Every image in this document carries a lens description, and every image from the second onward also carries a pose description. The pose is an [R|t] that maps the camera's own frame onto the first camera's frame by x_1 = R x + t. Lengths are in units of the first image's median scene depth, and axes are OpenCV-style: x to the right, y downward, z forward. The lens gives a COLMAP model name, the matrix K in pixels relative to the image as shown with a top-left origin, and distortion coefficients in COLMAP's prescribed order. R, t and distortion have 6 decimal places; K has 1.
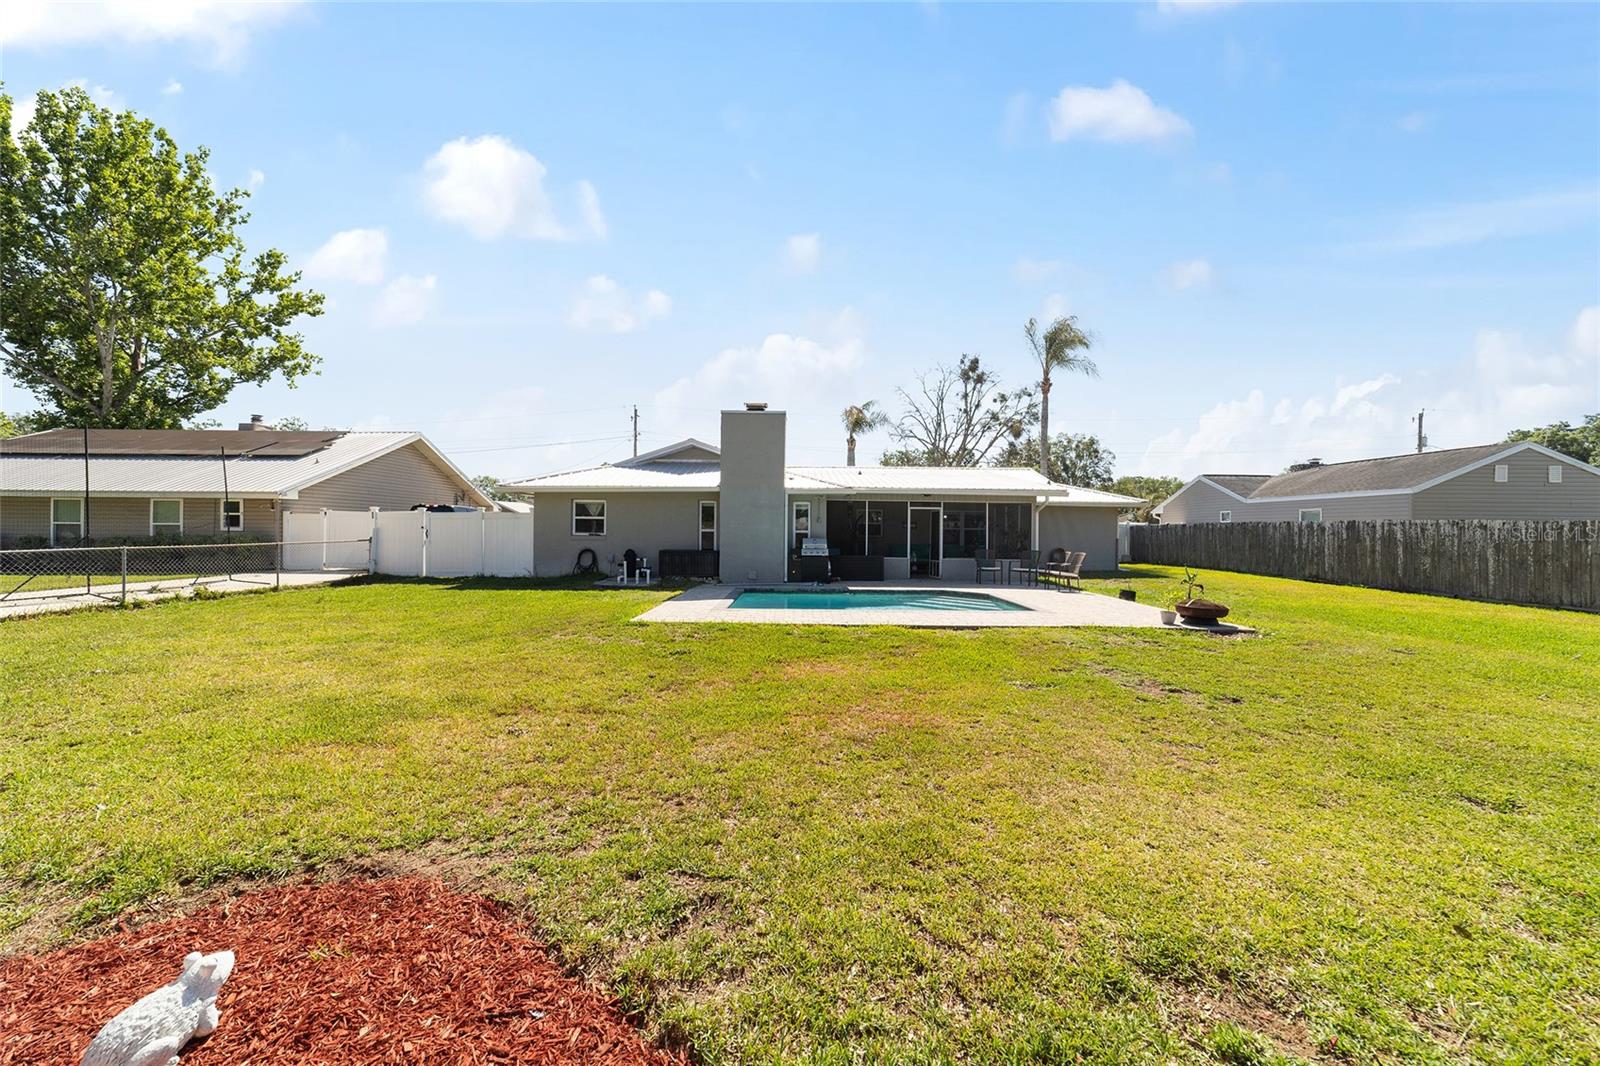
lens RADIAL K [[612.6, 0, 797.3], [0, 612.6, 529.5], [0, 0, 1]] dist [-0.016436, 0.008149]
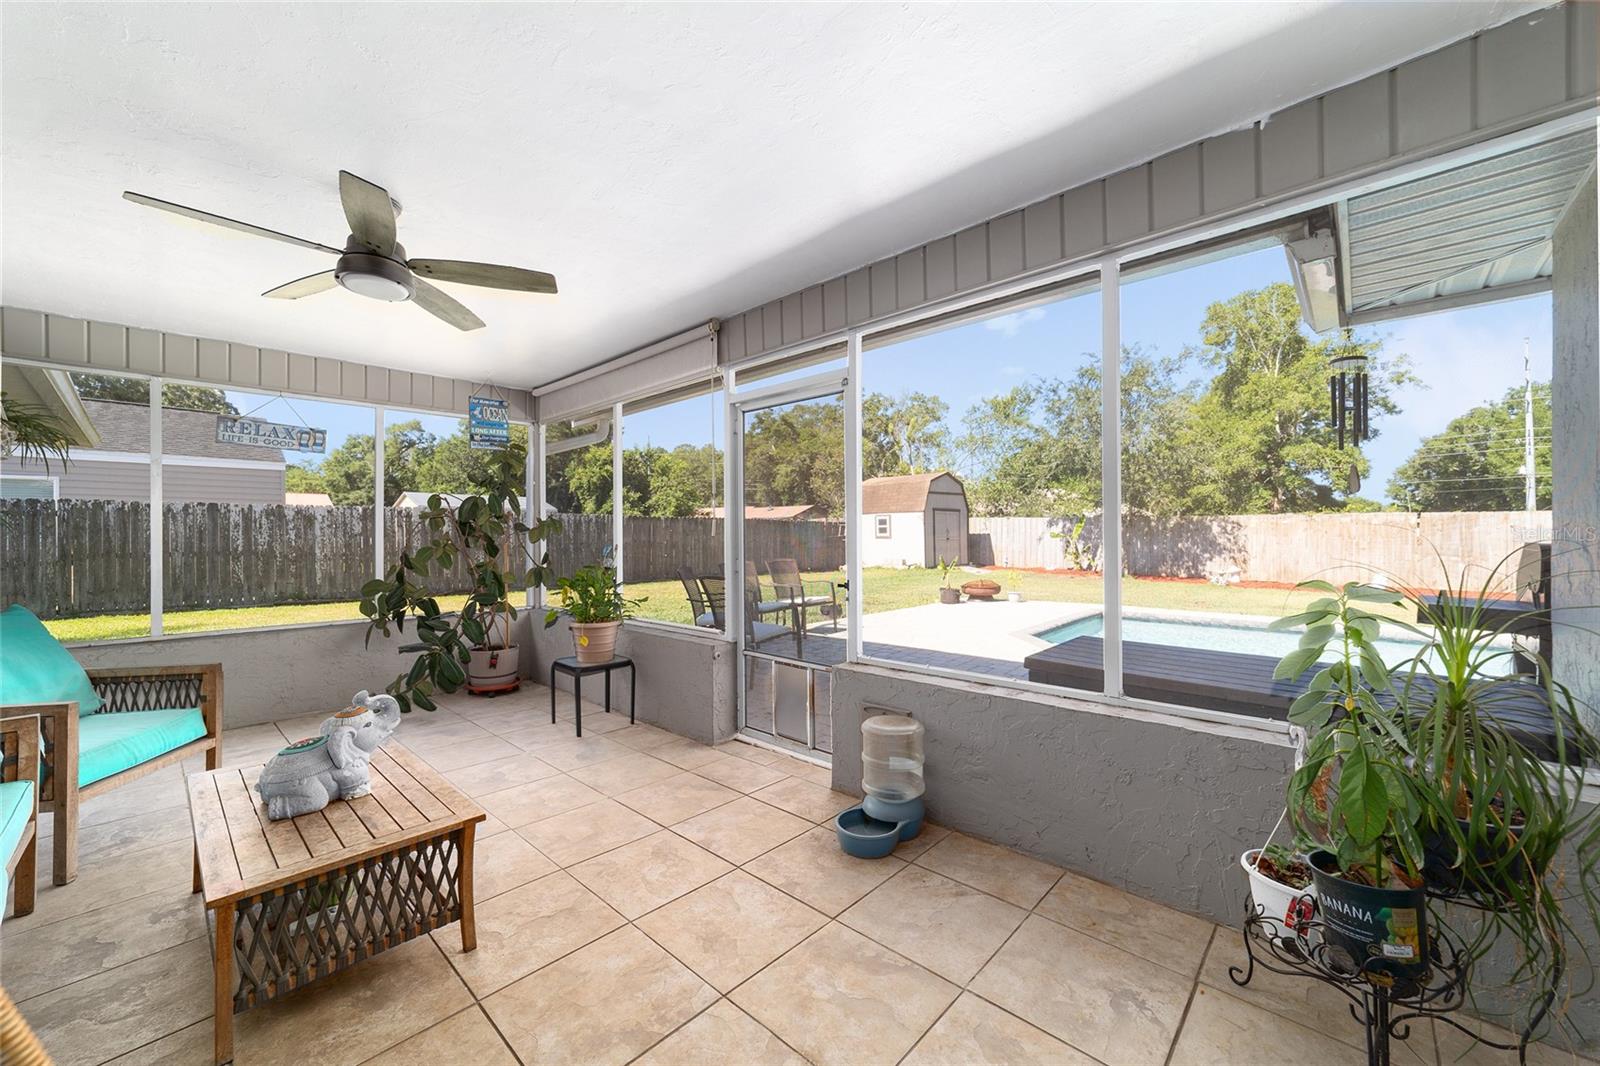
lens RADIAL K [[612.6, 0, 797.3], [0, 612.6, 529.5], [0, 0, 1]] dist [-0.016436, 0.008149]
pose [[-0.731982, -0.000080, 0.681324, 0.066692], [0.001503, 0.999997, 0.001732, 0.009689], [-0.681322, 0.002292, -0.731980, 1.034438]]
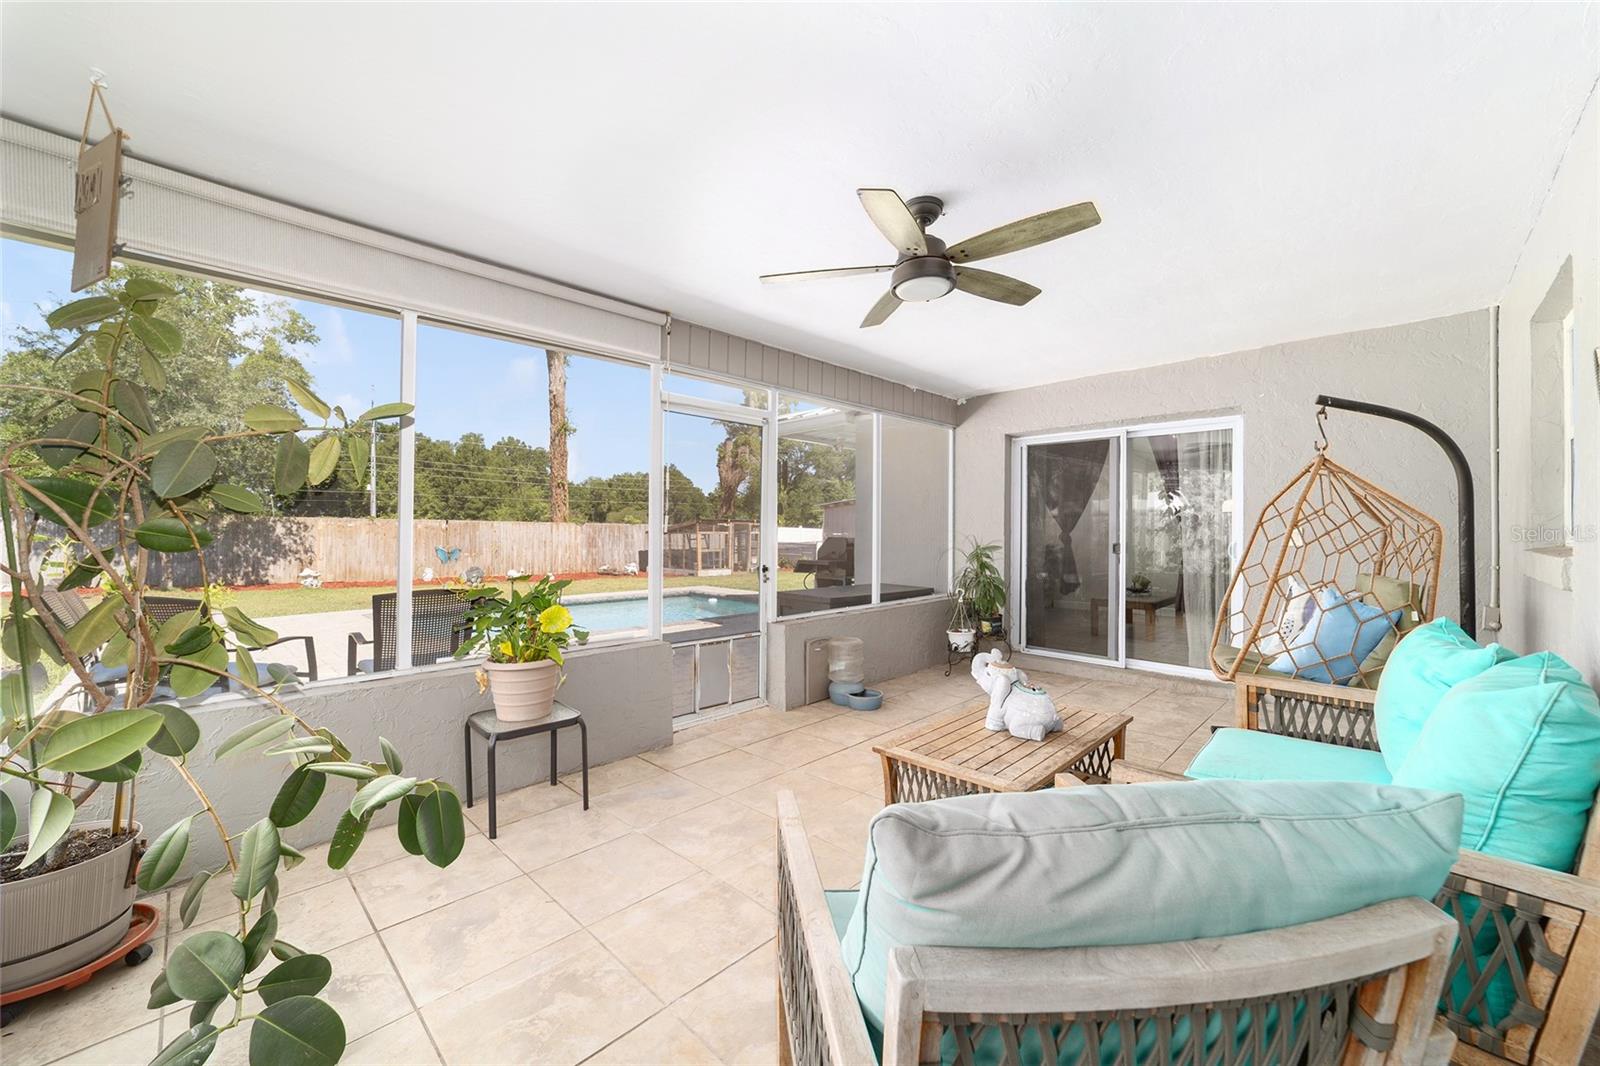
lens RADIAL K [[617.4, 0, 794.7], [0, 617.4, 528.4], [0, 0, 1]] dist [-0.018735, 0.008509]
pose [[-0.704586, -0.013129, -0.709497, 0.304343], [-0.007126, 0.999909, -0.011427, 0.012559], [0.709583, -0.002995, -0.704616, 1.070982]]
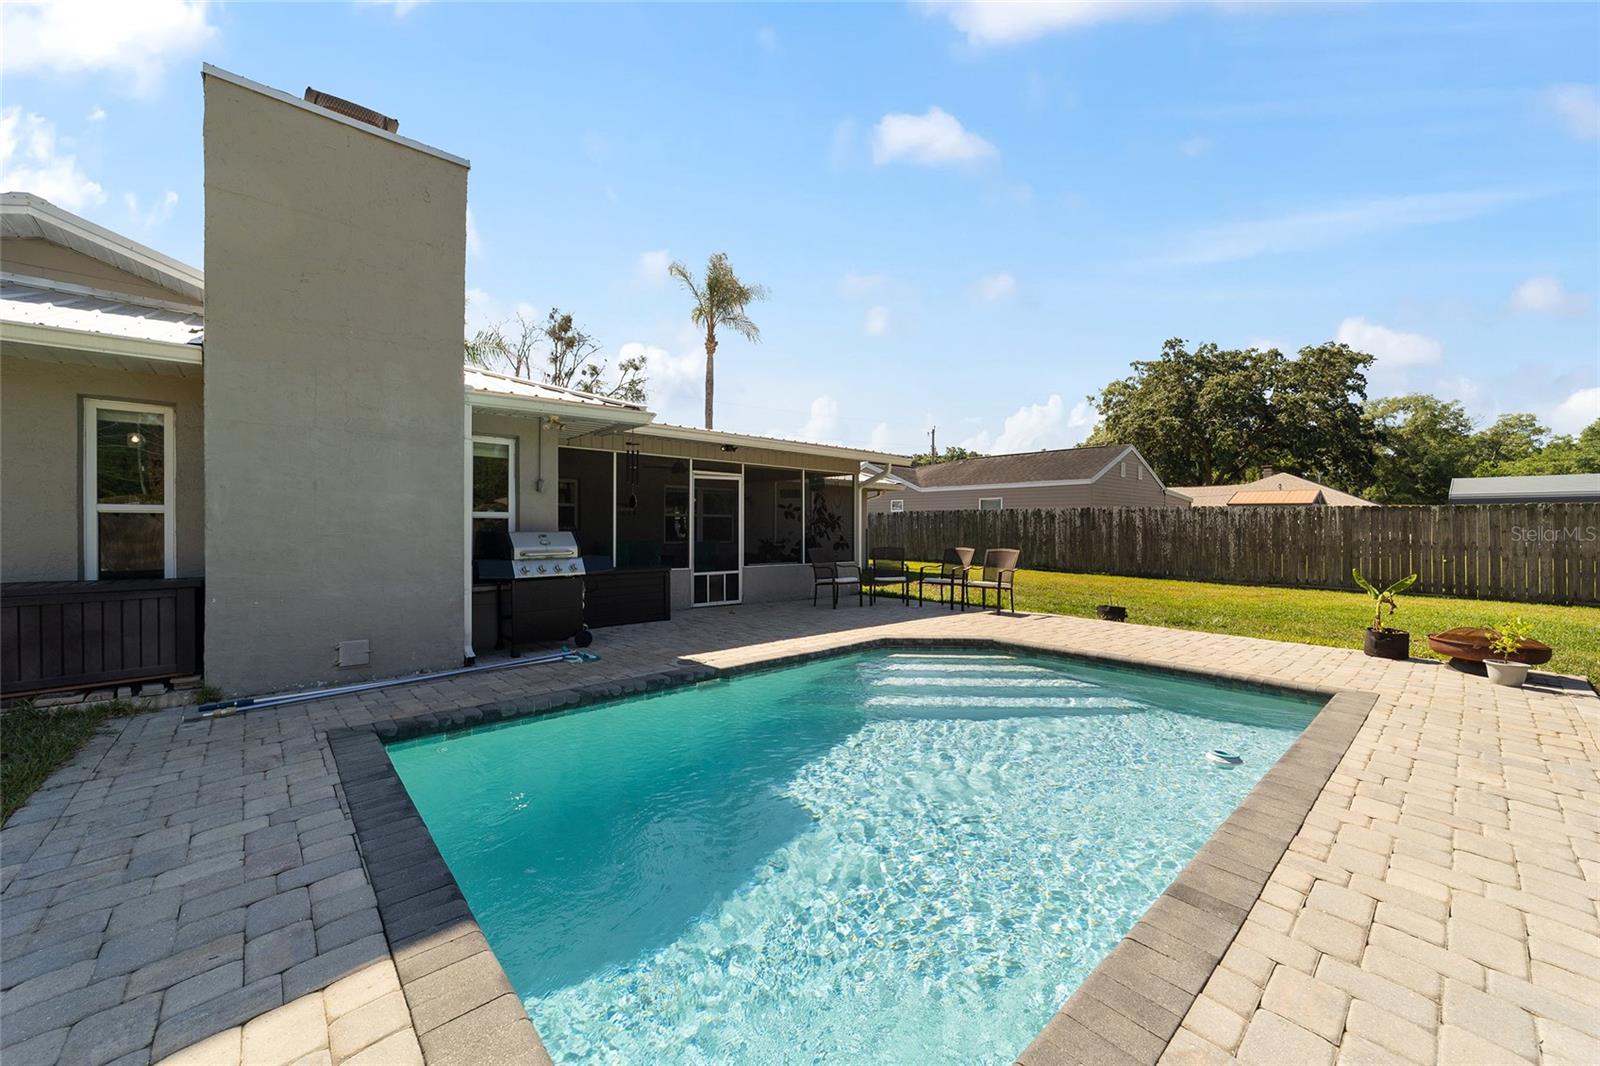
lens RADIAL K [[612.6, 0, 797.3], [0, 612.6, 529.5], [0, 0, 1]] dist [-0.016436, 0.008149]
pose [[0.747273, -0.009501, 0.664449, -0.087399], [0.002917, 0.999935, 0.011017, 0.007433], [-0.664511, -0.006294, 0.747252, 0.499507]]
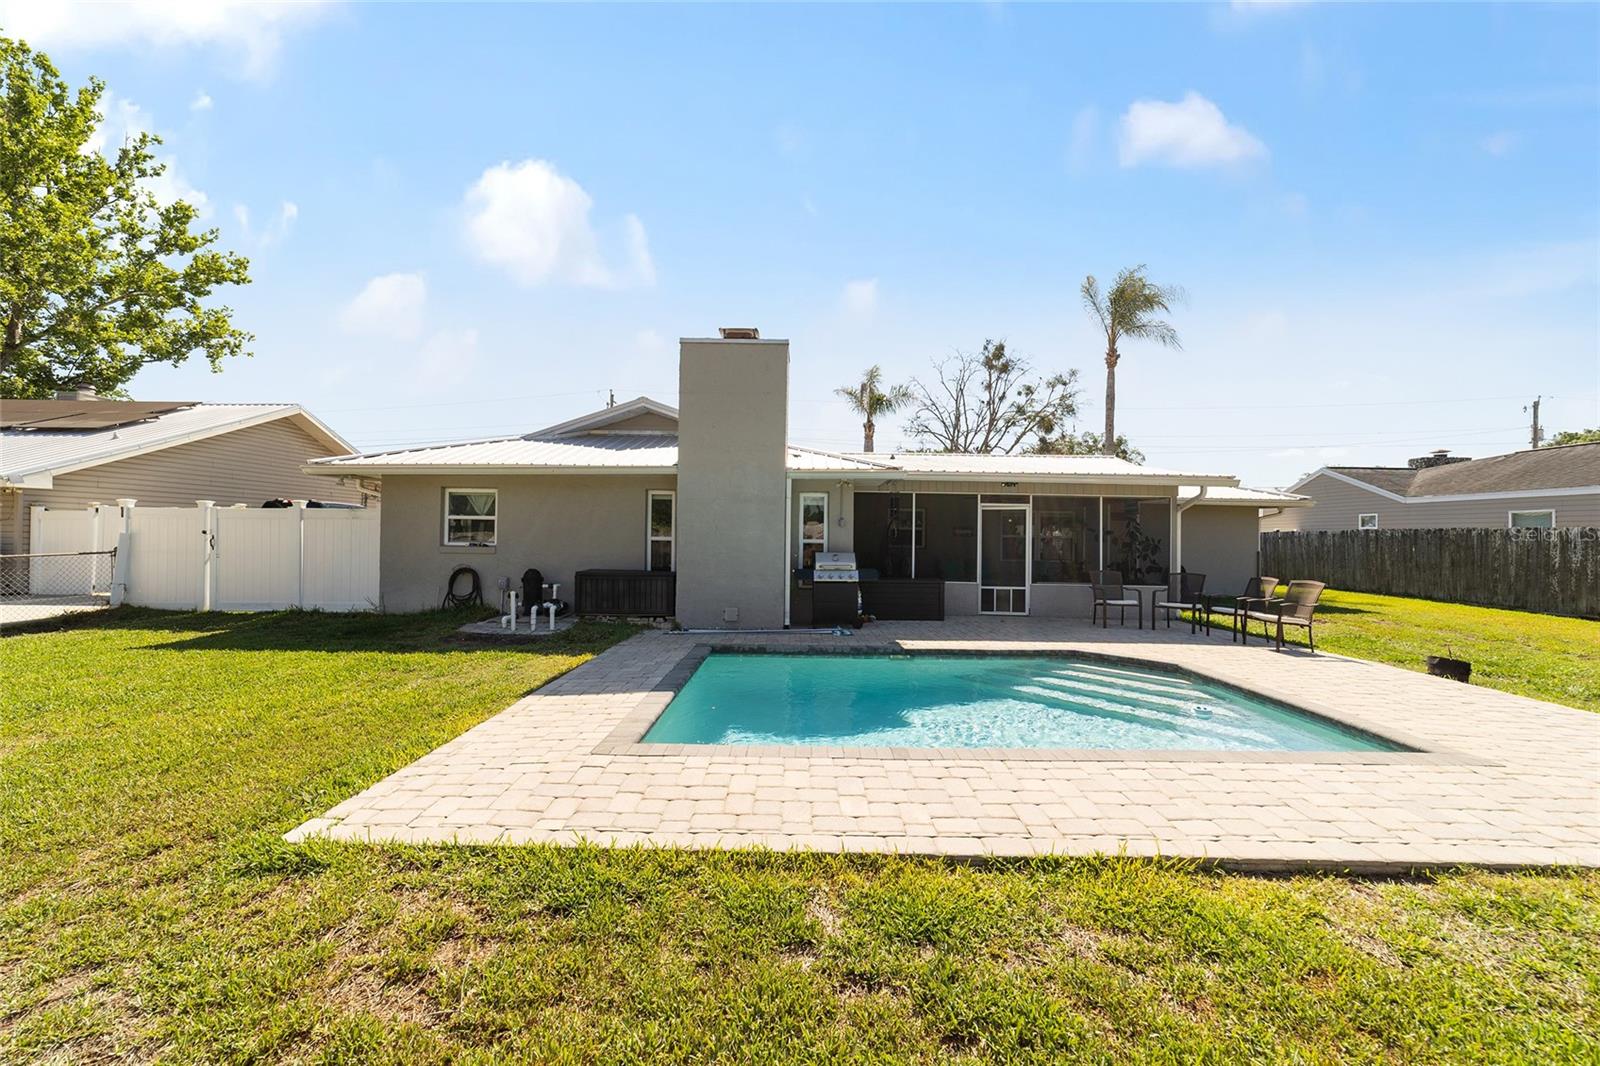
lens RADIAL K [[612.6, 0, 797.3], [0, 612.6, 529.5], [0, 0, 1]] dist [-0.016436, 0.008149]
pose [[0.999992, 0.003812, -0.001515, -0.006823], [-0.003825, 0.999955, -0.008725, -0.002428], [0.001482, 0.008730, 0.999961, 0.325728]]
